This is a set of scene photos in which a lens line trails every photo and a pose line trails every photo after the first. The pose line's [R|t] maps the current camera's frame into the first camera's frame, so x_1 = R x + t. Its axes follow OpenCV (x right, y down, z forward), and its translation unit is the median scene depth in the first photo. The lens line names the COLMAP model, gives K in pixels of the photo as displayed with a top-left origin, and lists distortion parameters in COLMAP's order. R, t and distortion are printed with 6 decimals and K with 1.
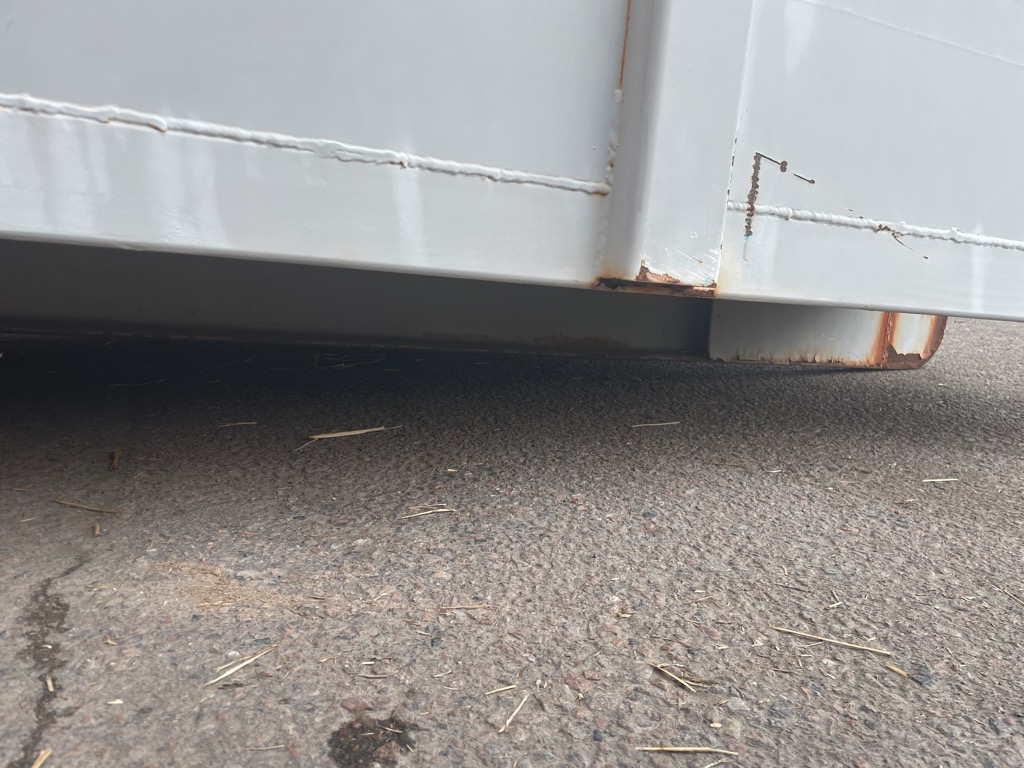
lens RADIAL K [[774.3, 0, 520.8], [0, 774.3, 383.9], [0, 0, 1]] dist [0.100250, -0.133833]
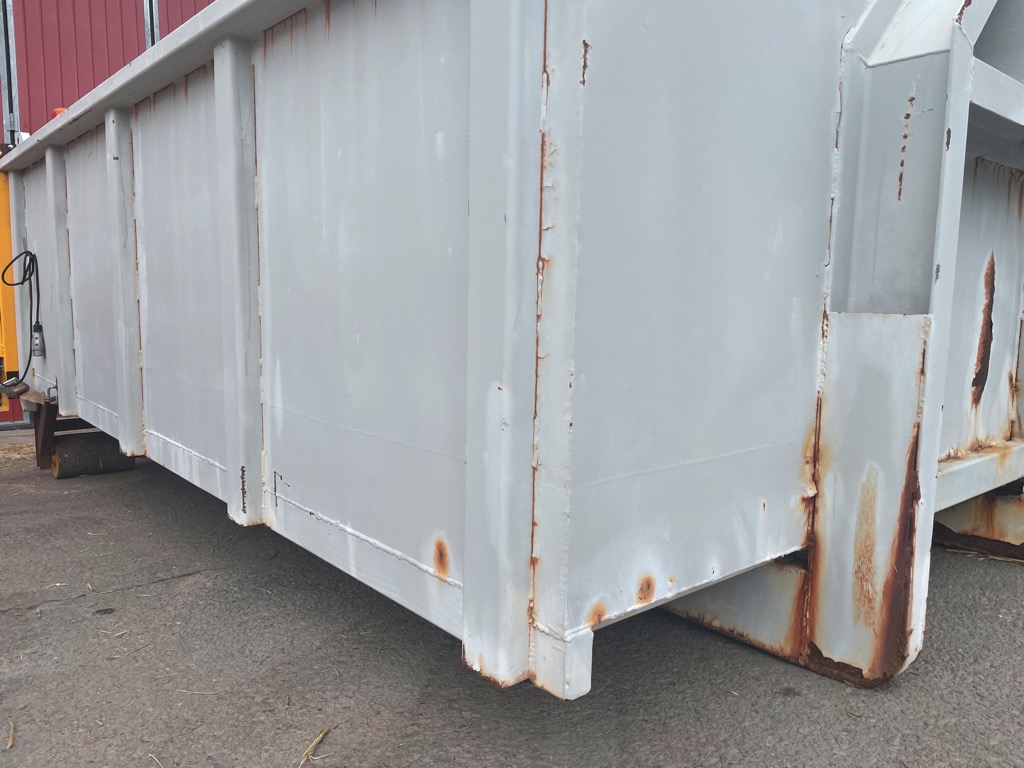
lens RADIAL K [[774.3, 0, 520.8], [0, 774.3, 383.9], [0, 0, 1]] dist [0.100250, -0.133833]
pose [[0.284436, 0.031498, -0.958177, 1.203781], [-0.127554, 0.991818, -0.005261, -0.282580], [0.950171, 0.123716, 0.286127, 0.455652]]
